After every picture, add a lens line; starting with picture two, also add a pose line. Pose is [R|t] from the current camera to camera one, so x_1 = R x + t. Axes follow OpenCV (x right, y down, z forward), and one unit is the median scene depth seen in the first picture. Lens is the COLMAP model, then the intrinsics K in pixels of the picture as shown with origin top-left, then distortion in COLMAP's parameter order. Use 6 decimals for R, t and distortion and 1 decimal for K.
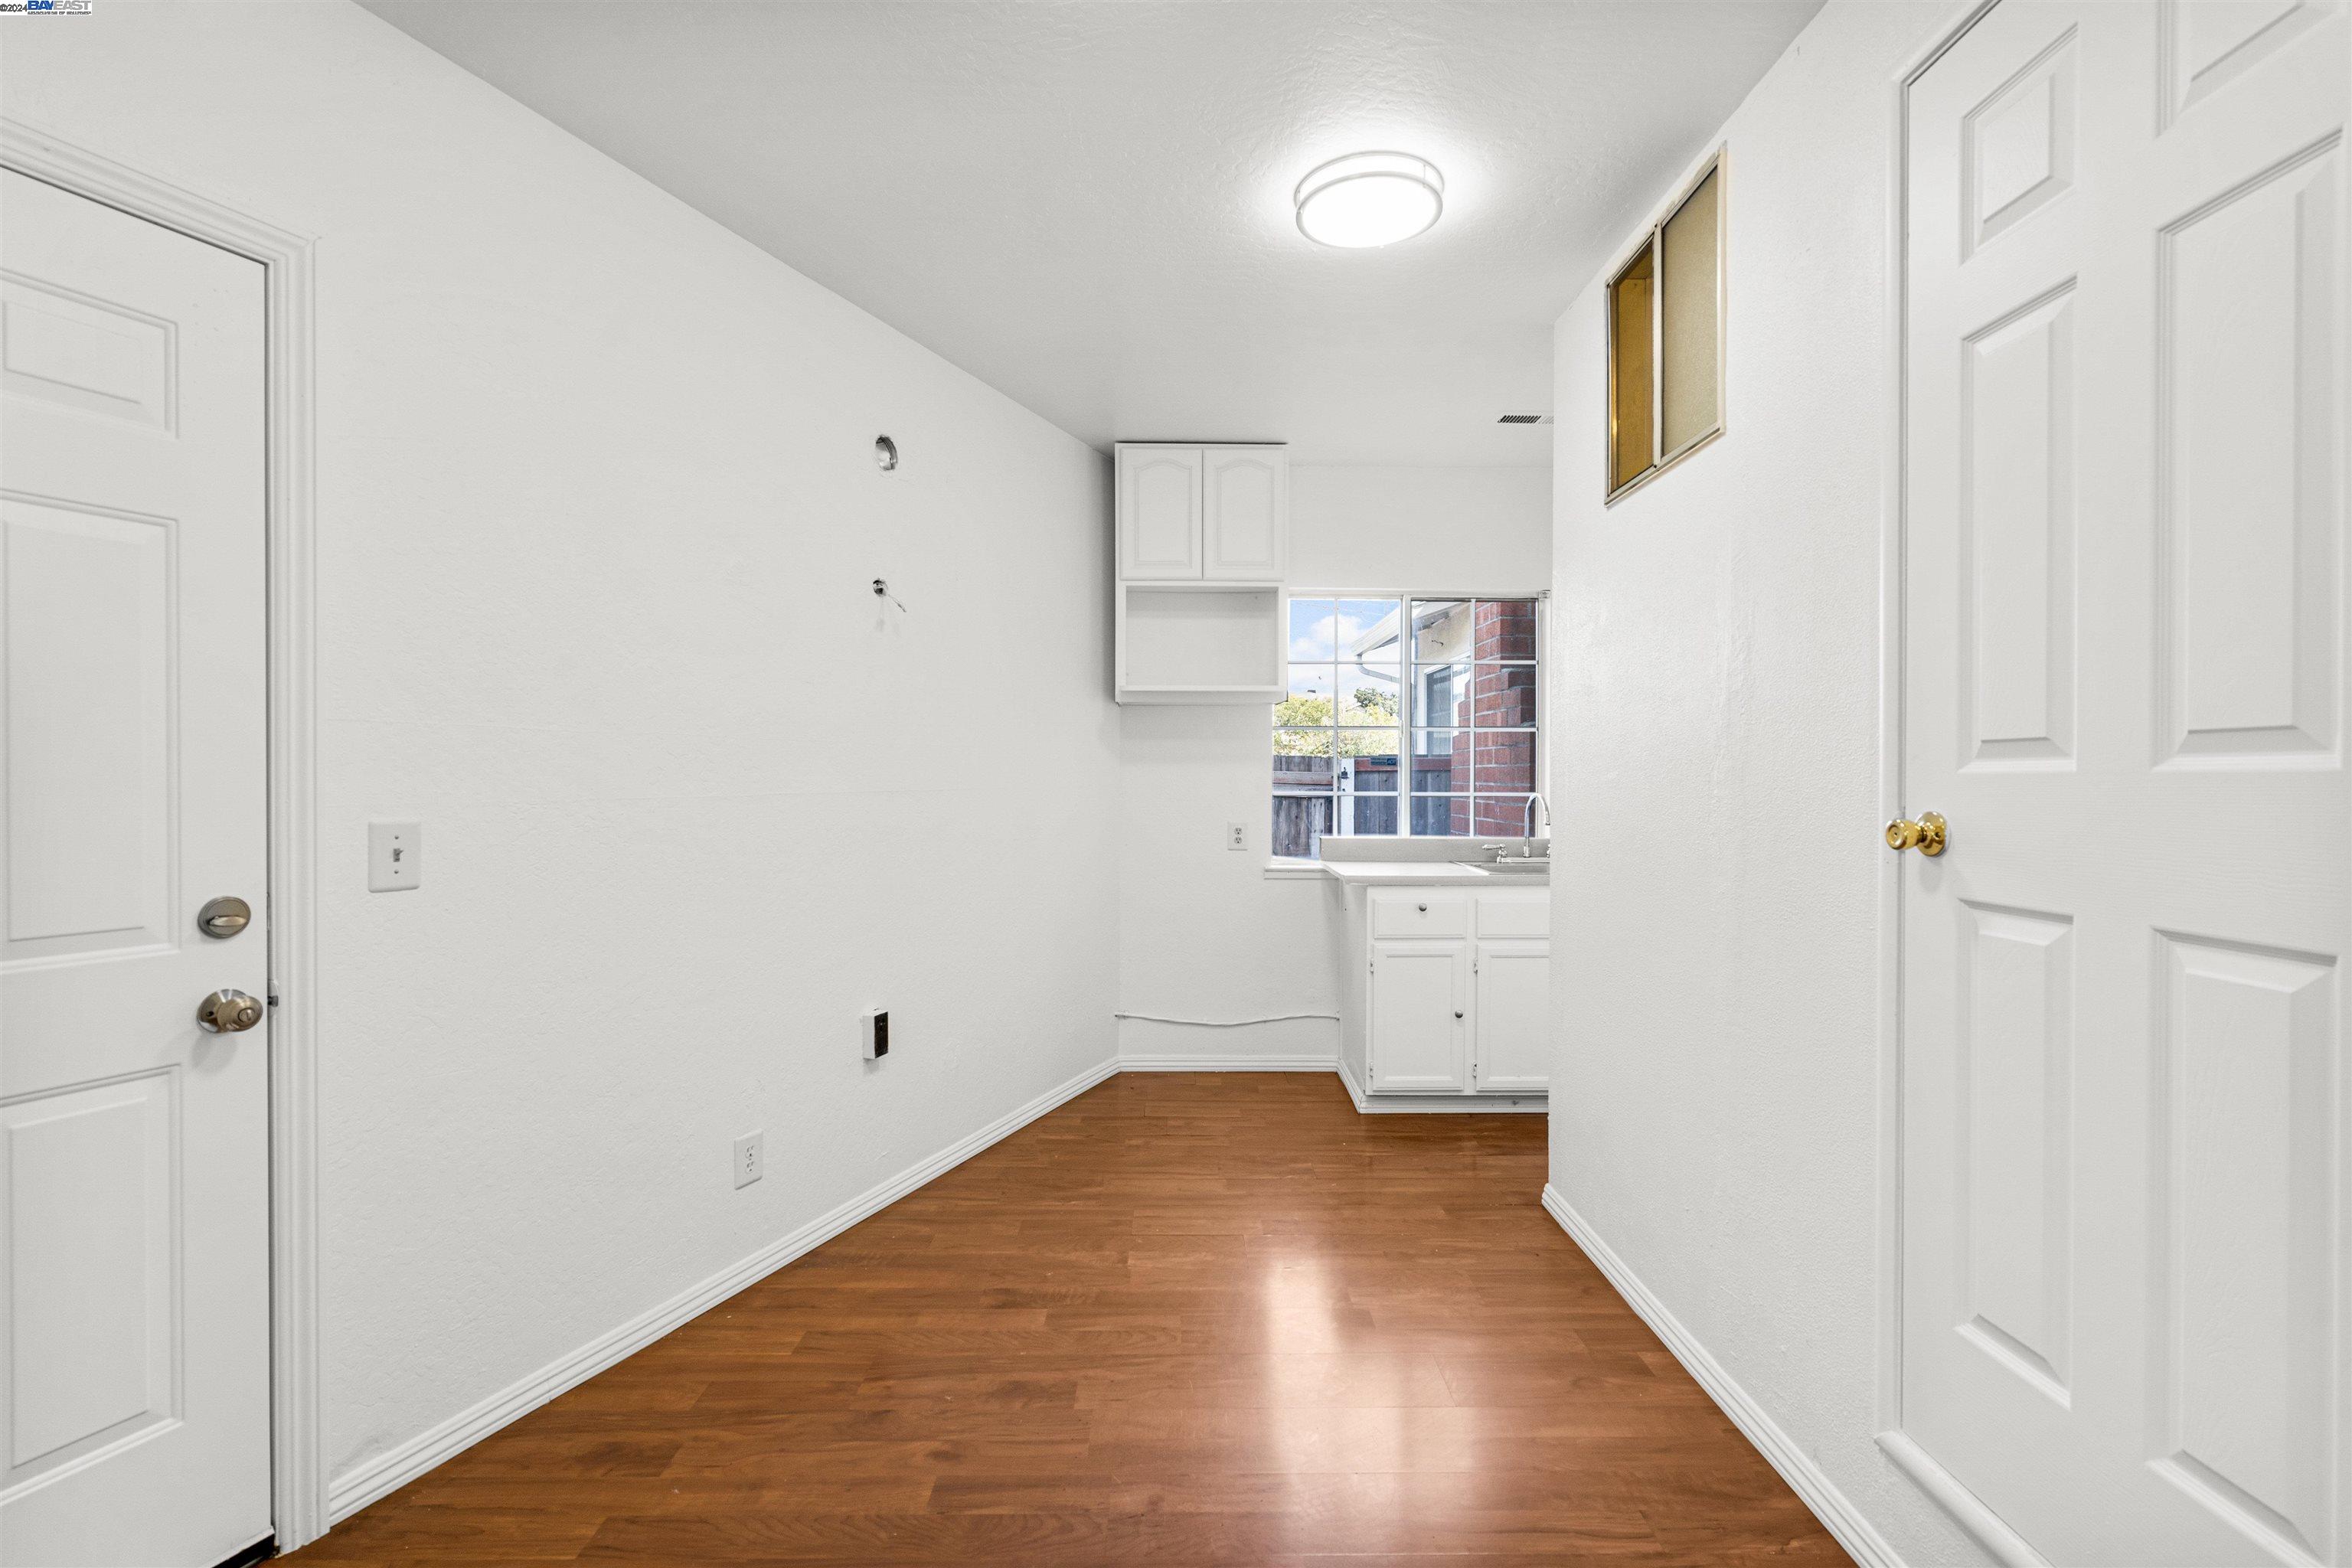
lens RADIAL K [[1078.7, 0, 1172.4], [0, 1078.7, 785.5], [0, 0, 1]] dist [-0.010433, 0.003795]
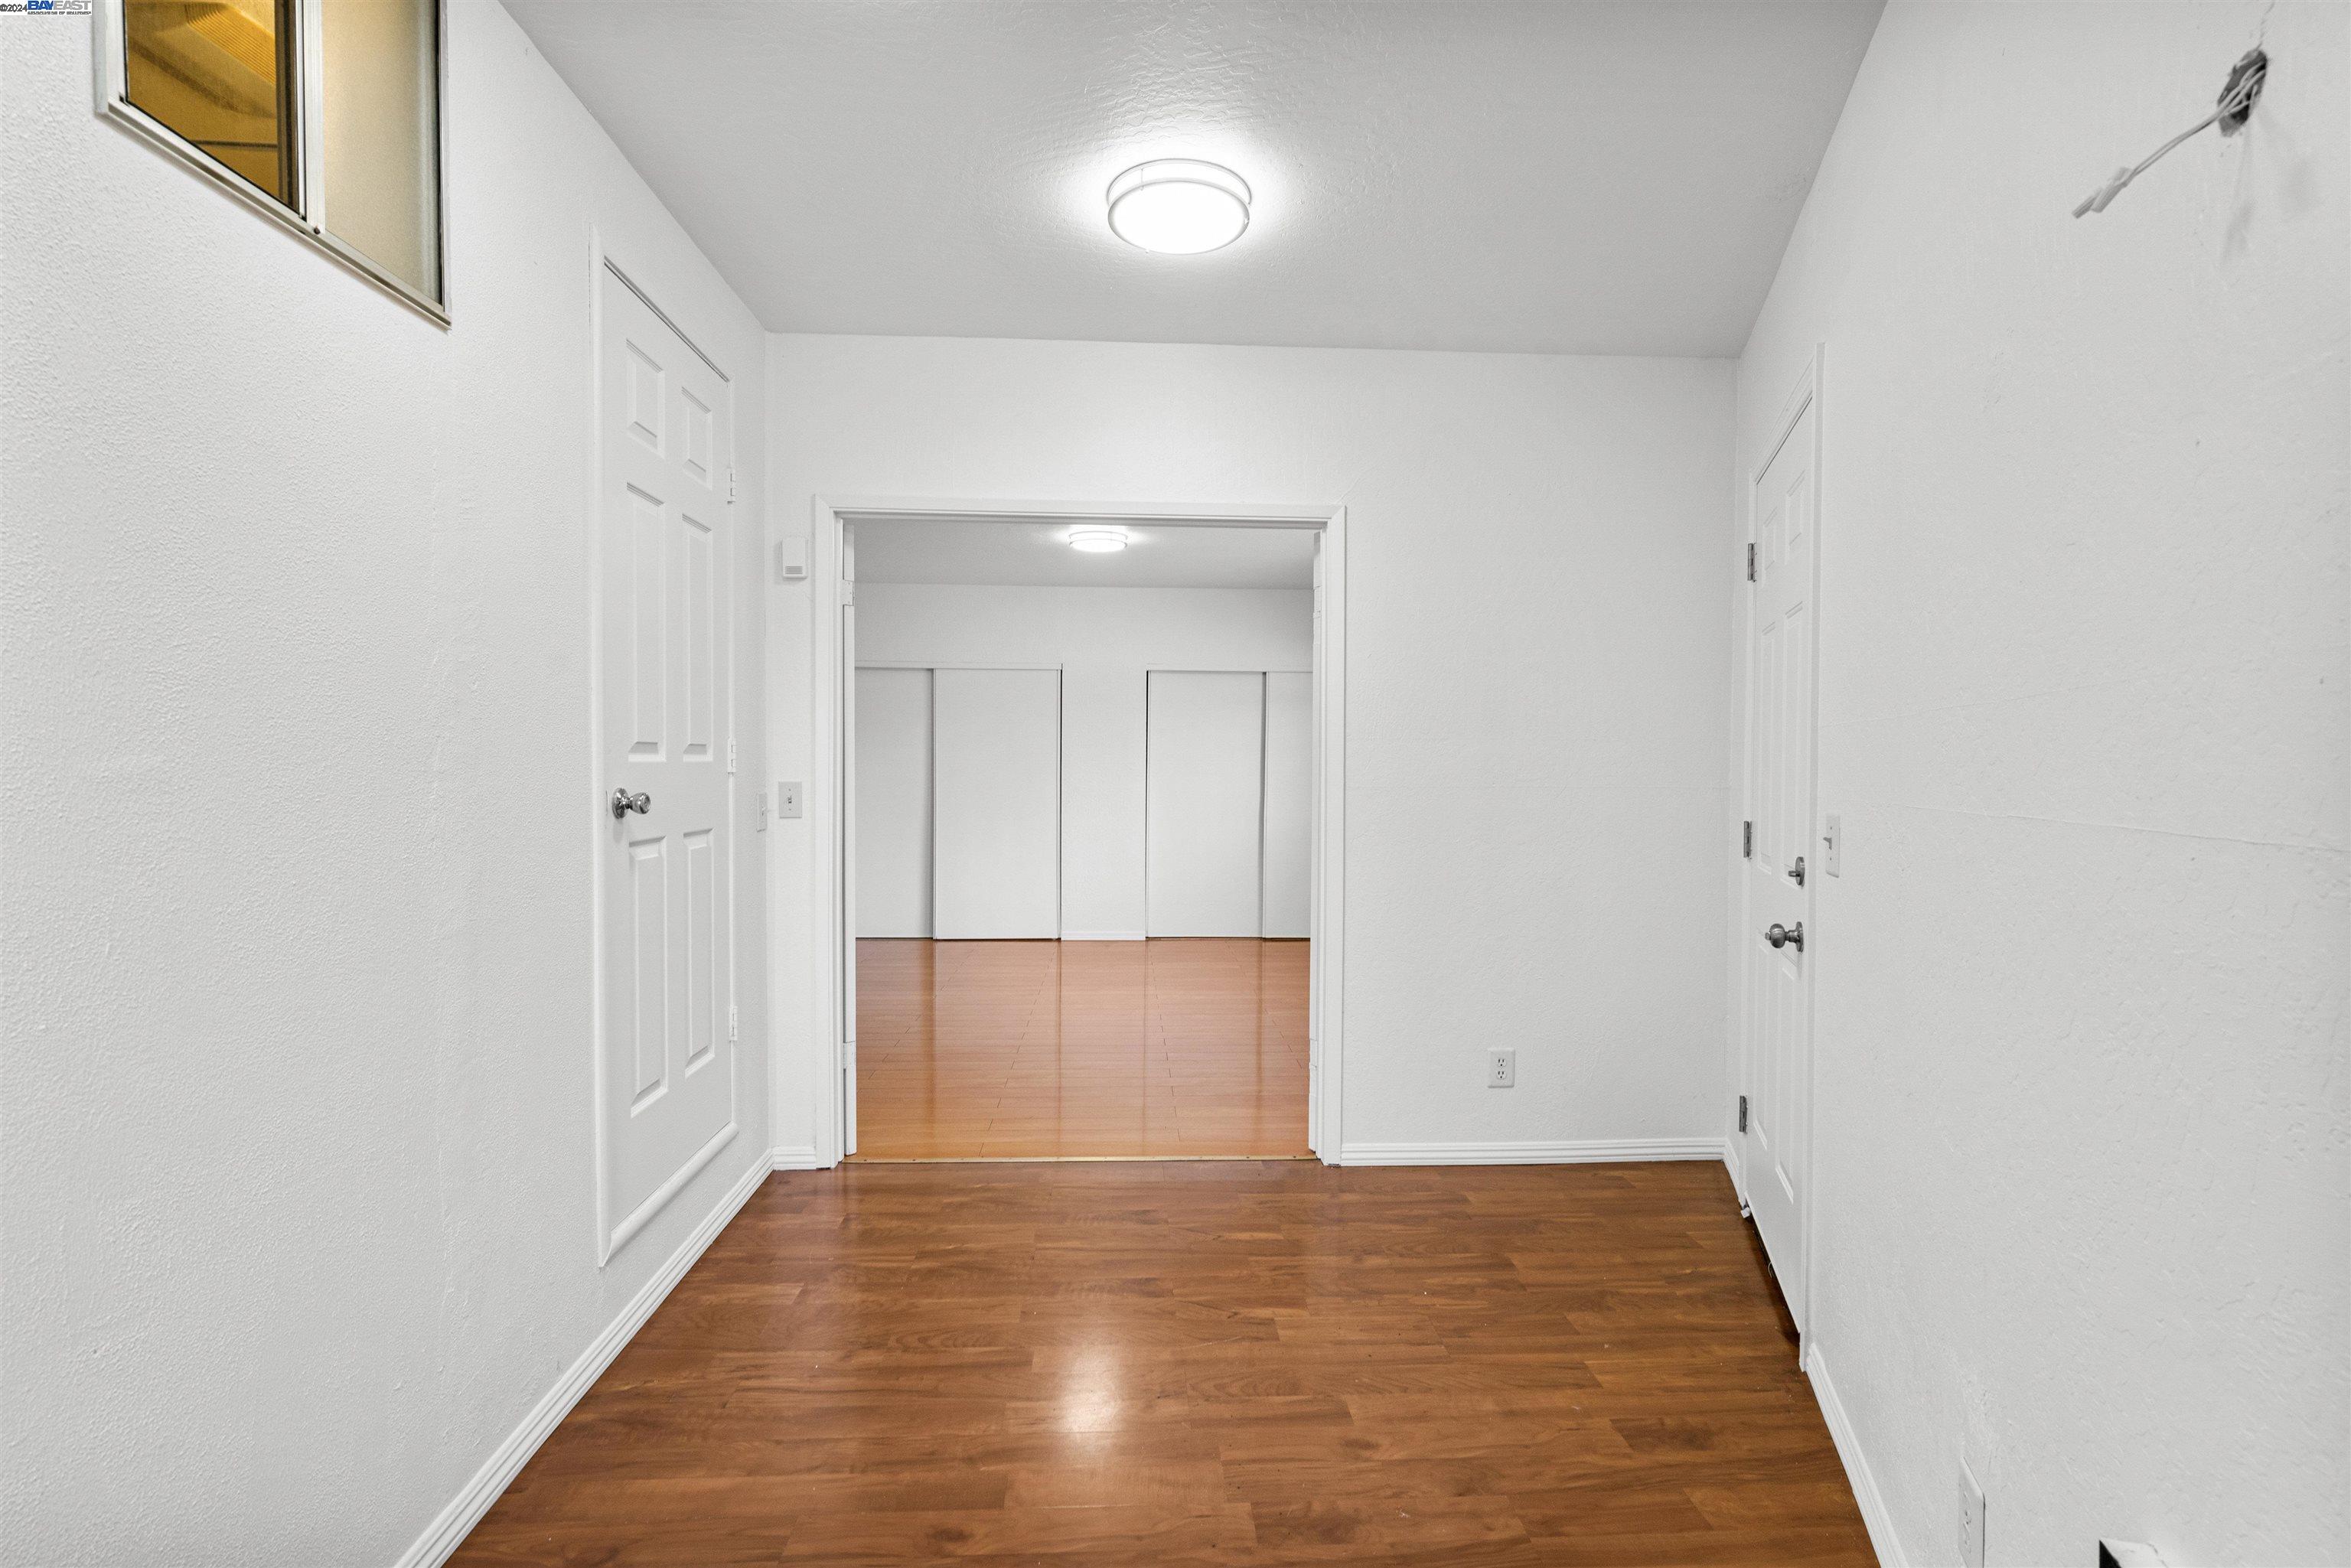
lens RADIAL K [[1078.2, 0, 1171.9], [0, 1078.2, 785.5], [0, 0, 1]] dist [-0.010433, 0.003795]
pose [[-0.998561, -0.004598, -0.053434, 0.021371], [-0.006196, 0.999537, 0.029781, -0.022100], [0.053272, 0.030069, -0.998127, 1.999453]]
